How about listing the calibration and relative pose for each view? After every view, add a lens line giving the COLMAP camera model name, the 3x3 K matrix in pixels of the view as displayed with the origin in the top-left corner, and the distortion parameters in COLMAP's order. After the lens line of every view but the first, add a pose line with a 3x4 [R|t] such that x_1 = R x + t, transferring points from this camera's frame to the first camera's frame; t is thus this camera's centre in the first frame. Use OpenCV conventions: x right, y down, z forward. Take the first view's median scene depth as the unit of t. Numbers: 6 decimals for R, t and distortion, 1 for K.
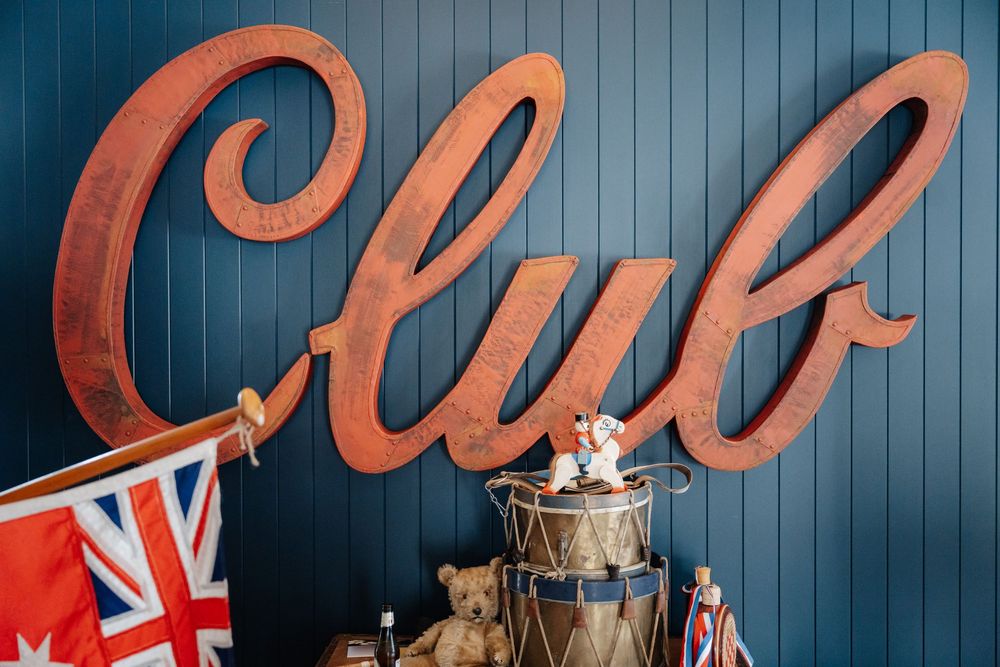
lens RADIAL K [[2171.7, 0, 500.4], [0, 2171.7, 333.1], [0, 0, 1]] dist [-0.002377, 0.000000]
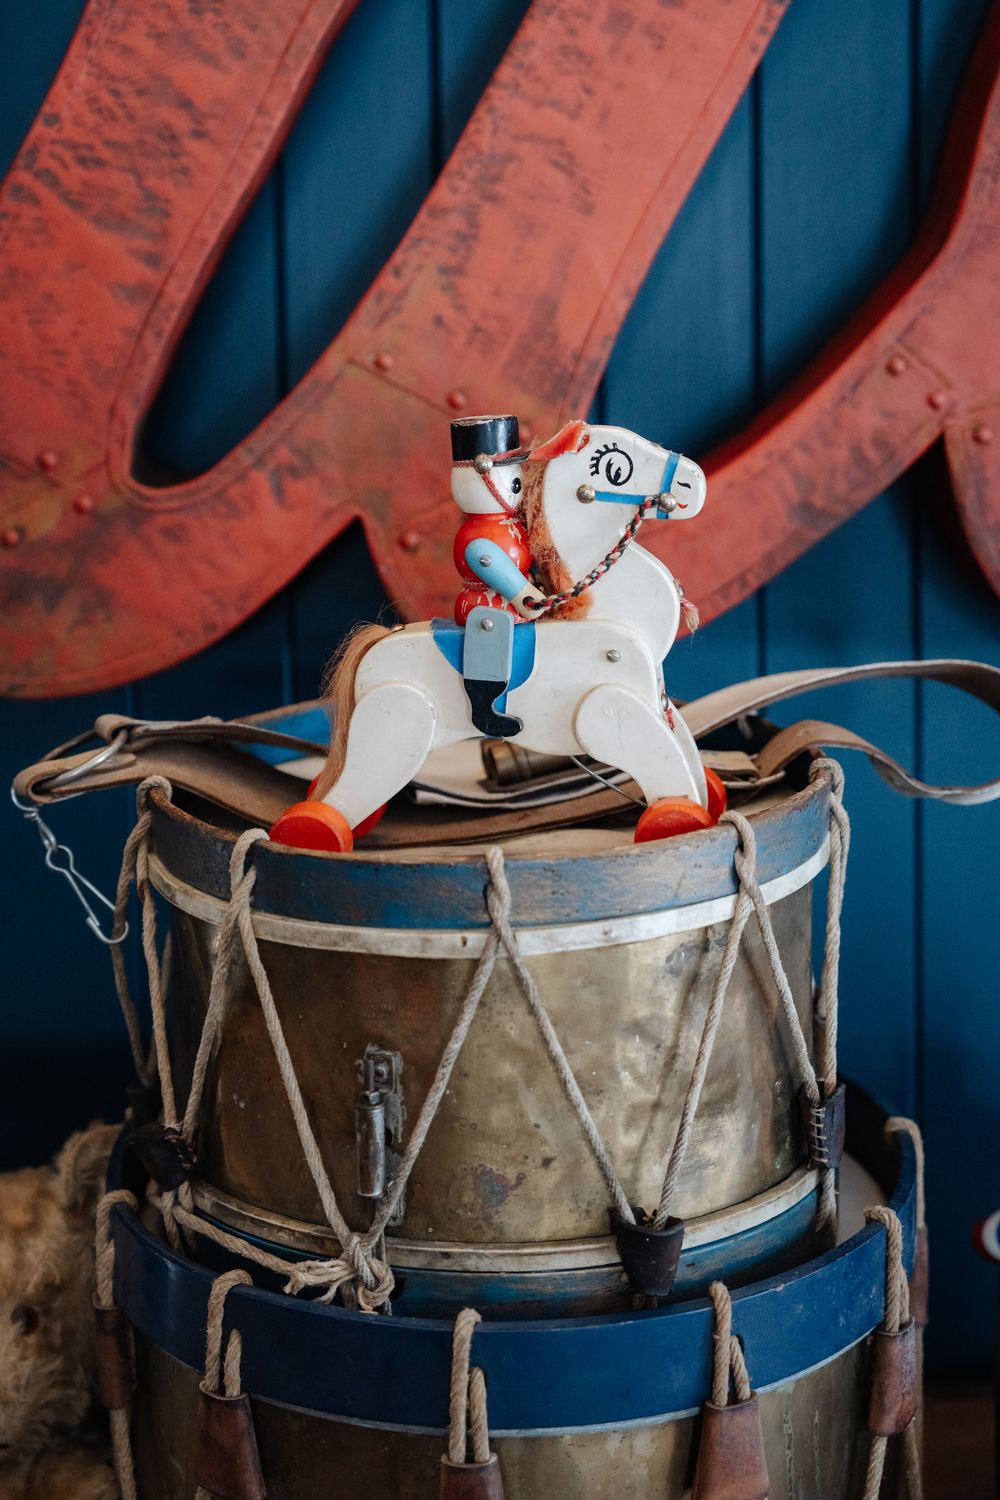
lens RADIAL K [[3257.5, 0, 499.1], [0, 3257.5, 749.2], [0, 0, 1]] dist [-0.002377, 0.000000]
pose [[0.999783, -0.011051, -0.017665, 0.043538], [0.013015, 0.993256, 0.115213, 0.032837], [0.016273, -0.115418, 0.993184, 0.707852]]
